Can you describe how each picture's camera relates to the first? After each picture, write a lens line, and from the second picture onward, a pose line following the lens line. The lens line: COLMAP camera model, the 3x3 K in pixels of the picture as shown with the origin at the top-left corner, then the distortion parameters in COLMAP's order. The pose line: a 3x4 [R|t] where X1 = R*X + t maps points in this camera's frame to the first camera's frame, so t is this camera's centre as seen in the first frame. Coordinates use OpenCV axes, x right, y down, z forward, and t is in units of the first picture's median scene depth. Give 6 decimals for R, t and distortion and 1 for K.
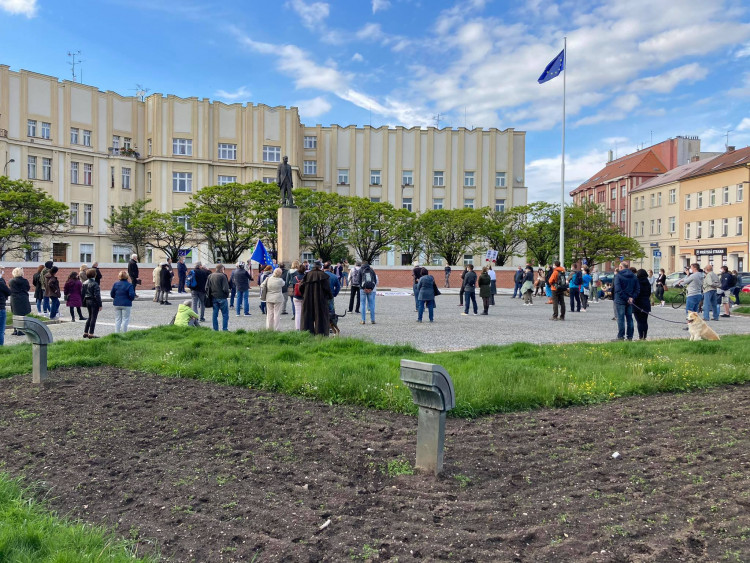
lens RADIAL K [[637.9, 0, 363.6], [0, 637.9, 266.9], [0, 0, 1]] dist [0.088541, -0.043876]
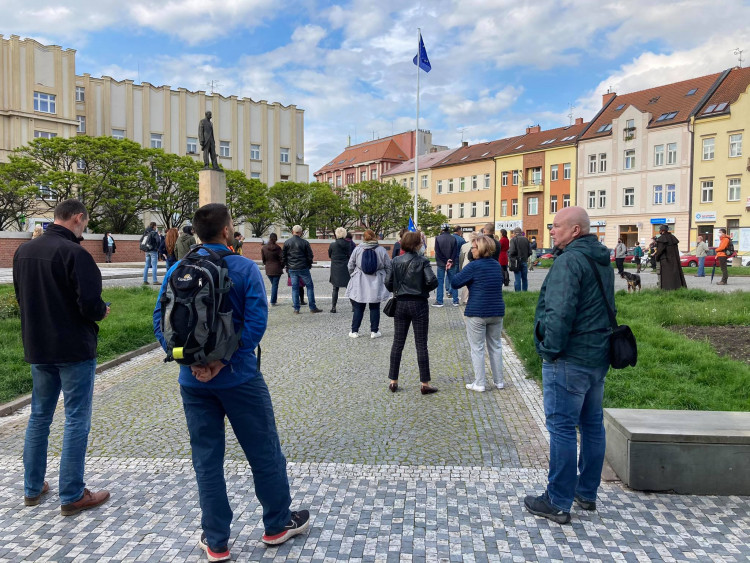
lens RADIAL K [[637.9, 0, 369.4], [0, 637.9, 279.4], [0, 0, 1]] dist [0.088541, -0.043876]
pose [[0.871665, -0.025539, 0.489436, -0.199725], [-0.000632, 0.998582, 0.053234, 0.006336], [-0.490102, -0.046711, 0.870413, 0.050748]]
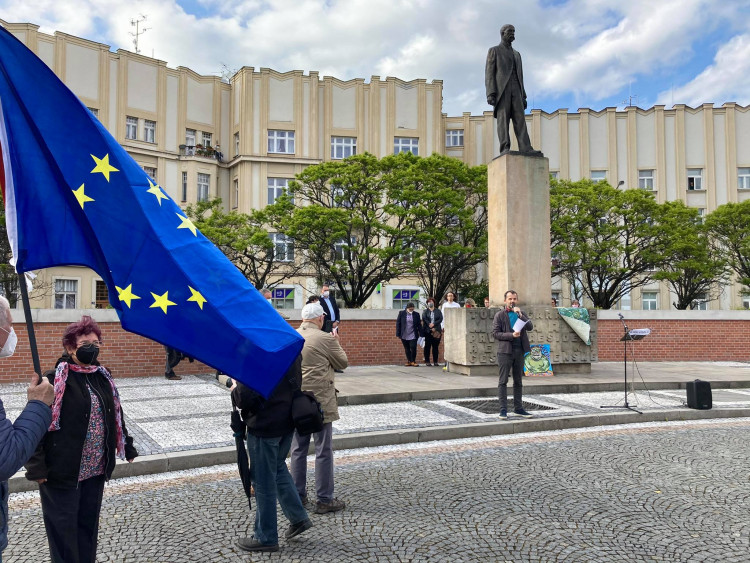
lens RADIAL K [[637.9, 0, 375.4], [0, 637.9, 262.2], [0, 0, 1]] dist [0.088541, -0.043876]
pose [[0.988986, -0.021252, -0.146478, -0.079077], [0.010344, 0.997143, -0.074830, -0.003014], [0.147650, 0.072491, 0.986380, 0.329877]]
